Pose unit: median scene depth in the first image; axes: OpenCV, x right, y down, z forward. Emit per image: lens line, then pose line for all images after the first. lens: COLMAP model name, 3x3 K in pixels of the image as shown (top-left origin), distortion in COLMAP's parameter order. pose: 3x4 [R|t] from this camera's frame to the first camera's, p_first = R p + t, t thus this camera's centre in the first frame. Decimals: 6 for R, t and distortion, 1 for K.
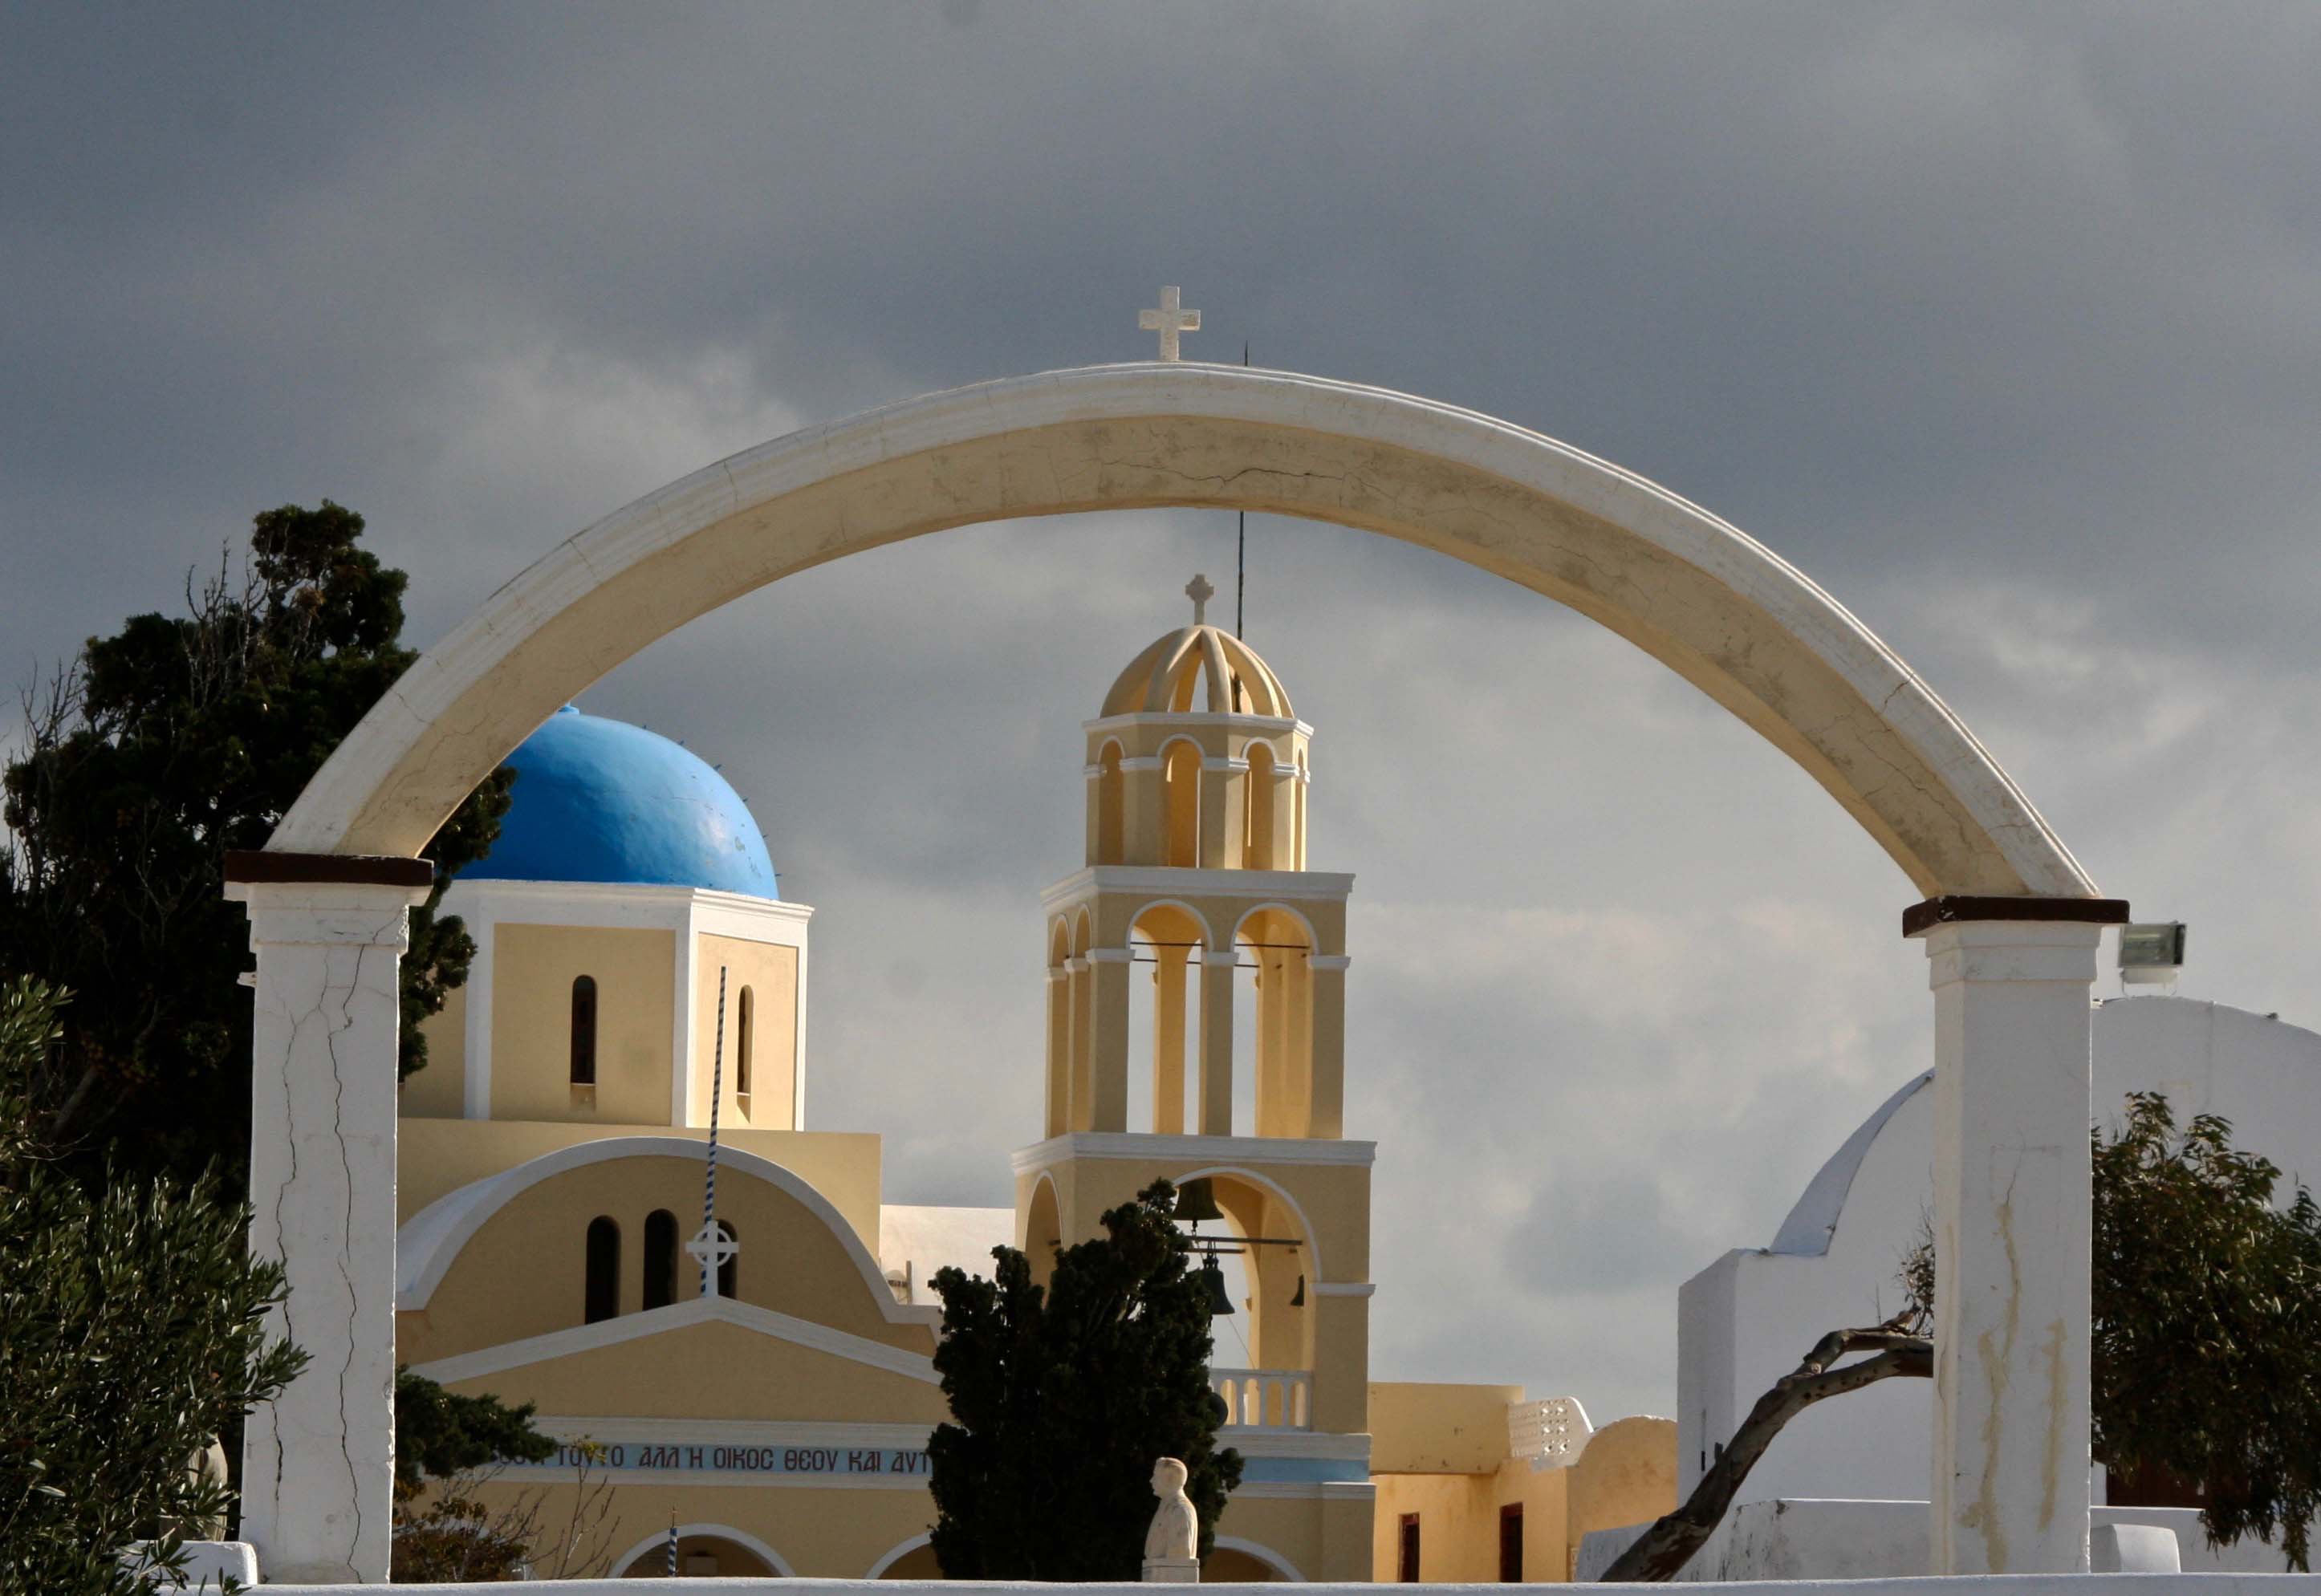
lens RADIAL K [[8588.6, 0, 1161.0], [0, 8588.6, 797.6], [0, 0, 1]] dist [-0.224913, 0.000000]
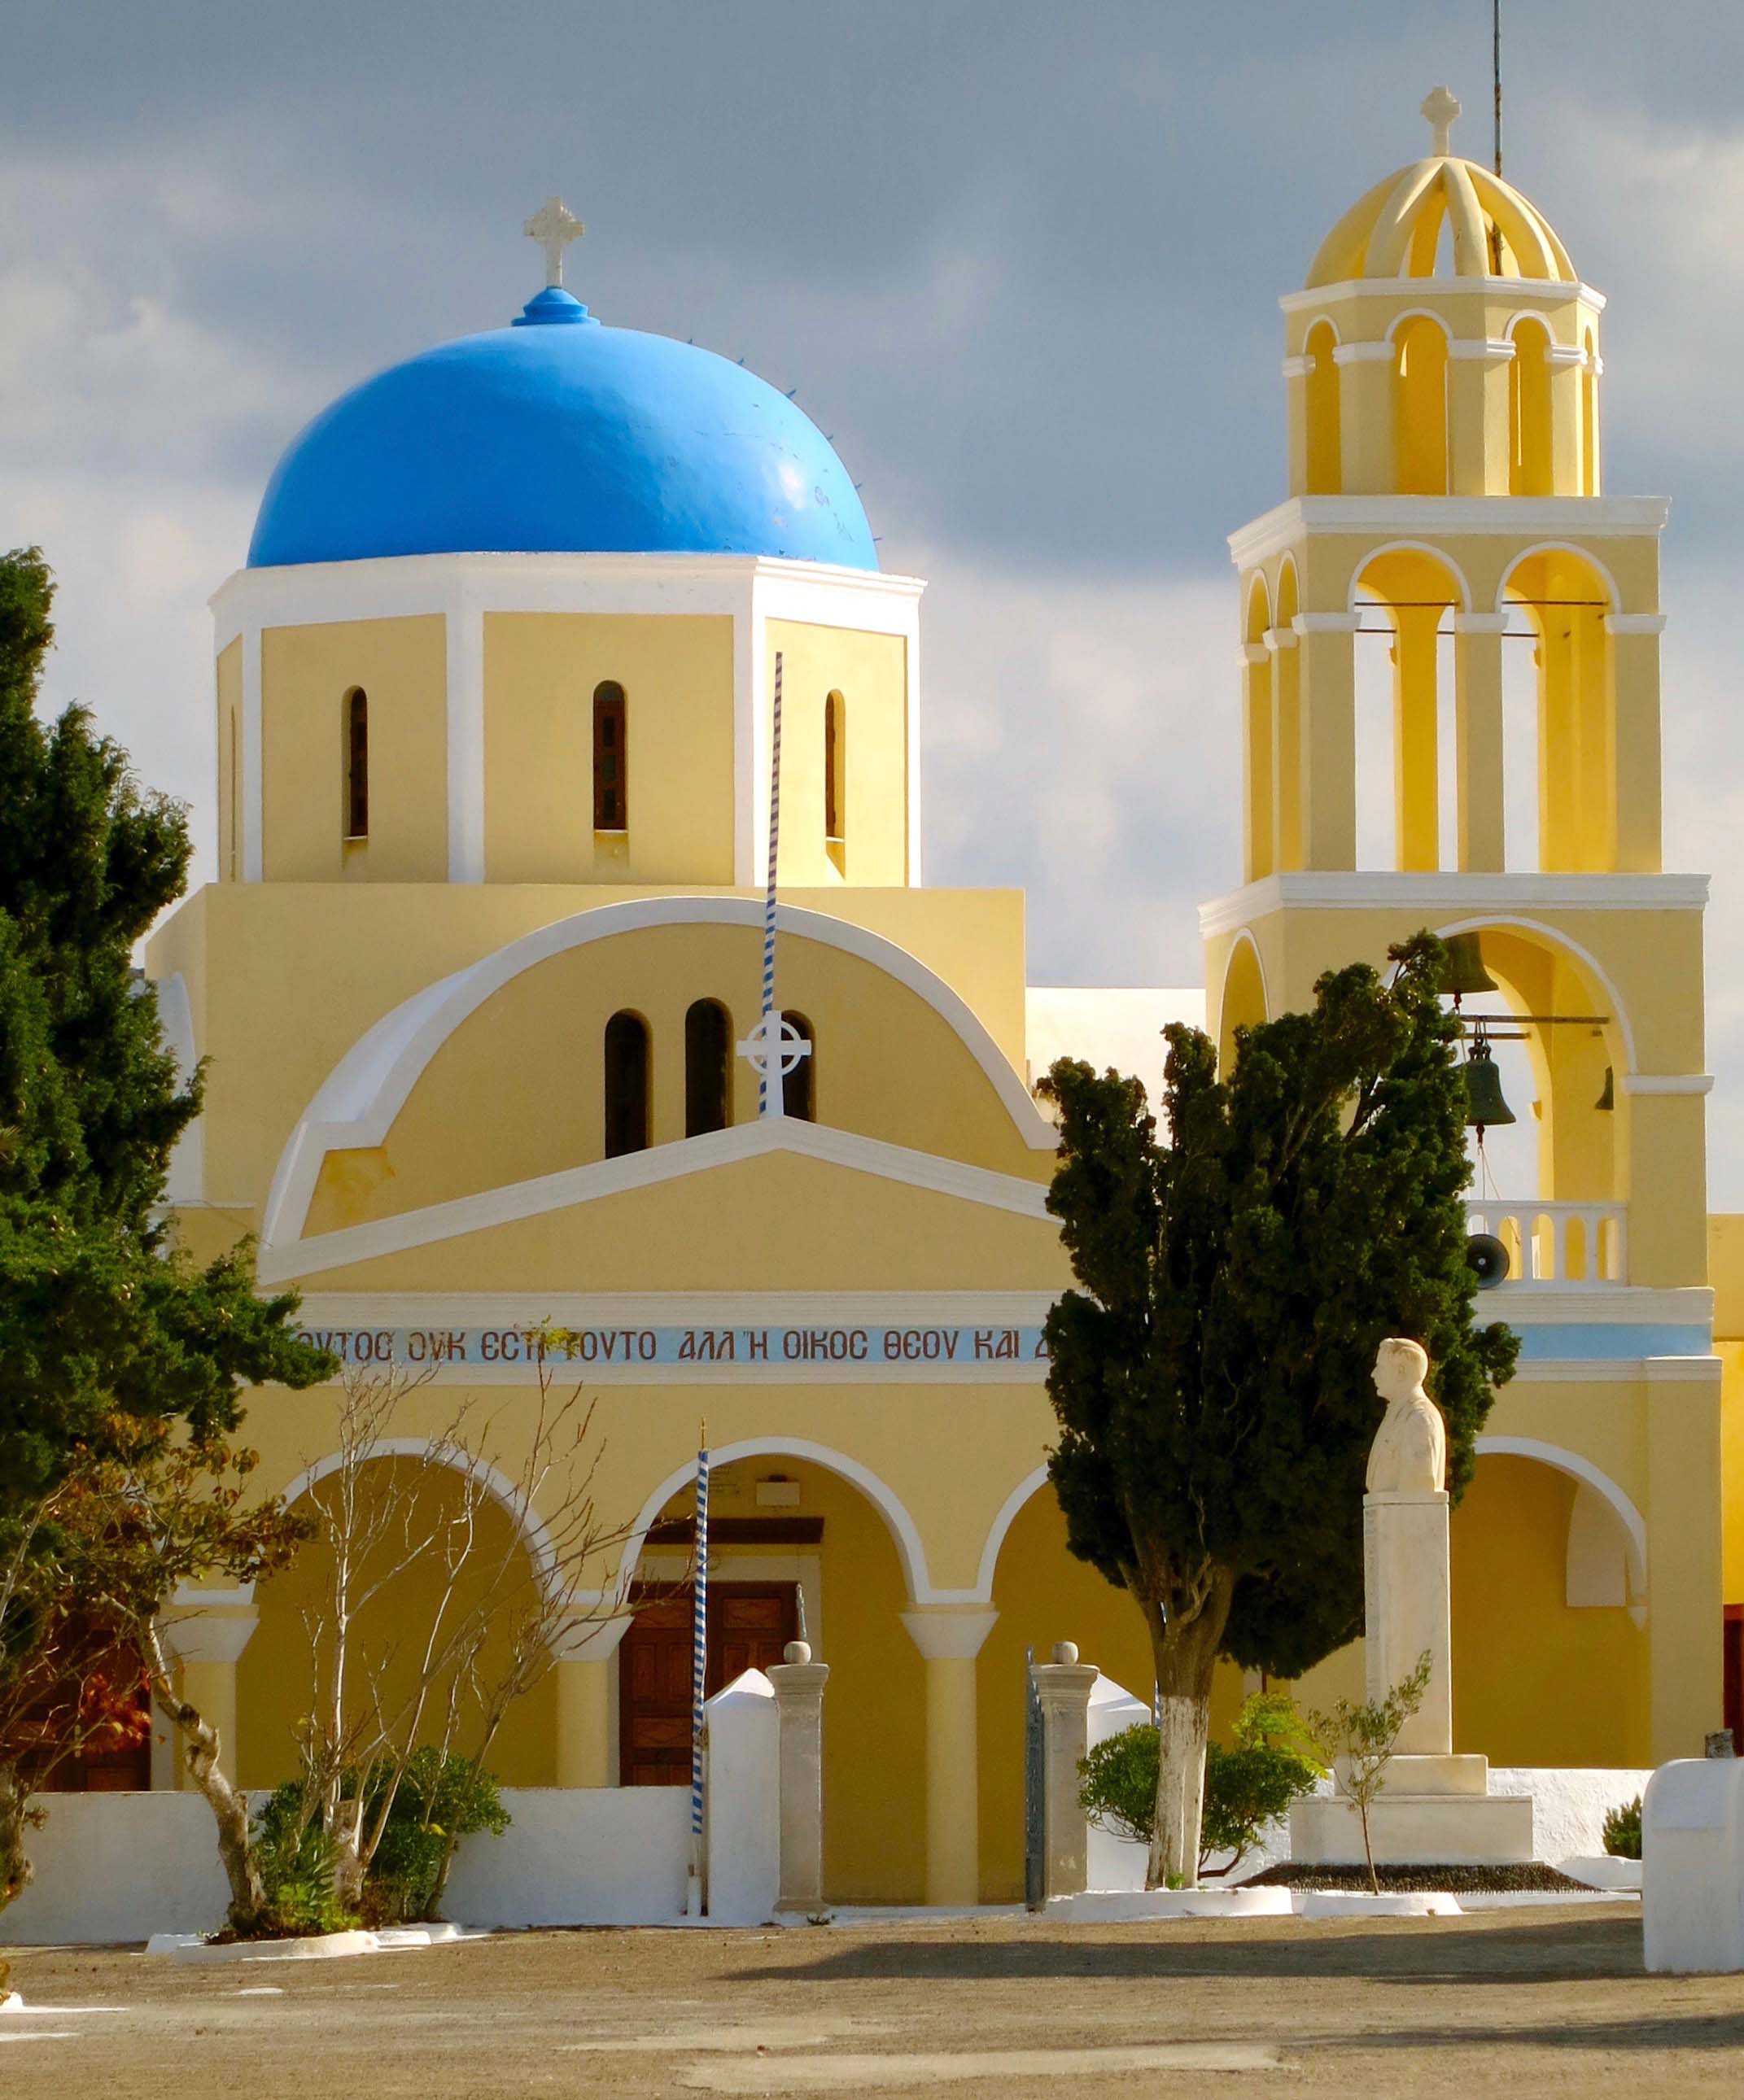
lens RADIAL K [[7663.5, 0, 871.2], [0, 7663.5, 1051.8], [0, 0, 1]] dist [-0.256558, 0.000000]
pose [[0.995821, -0.025302, -0.087756, 0.011150], [0.029270, 0.998593, 0.044222, 0.024735], [0.086514, -0.046606, 0.995160, 0.366822]]
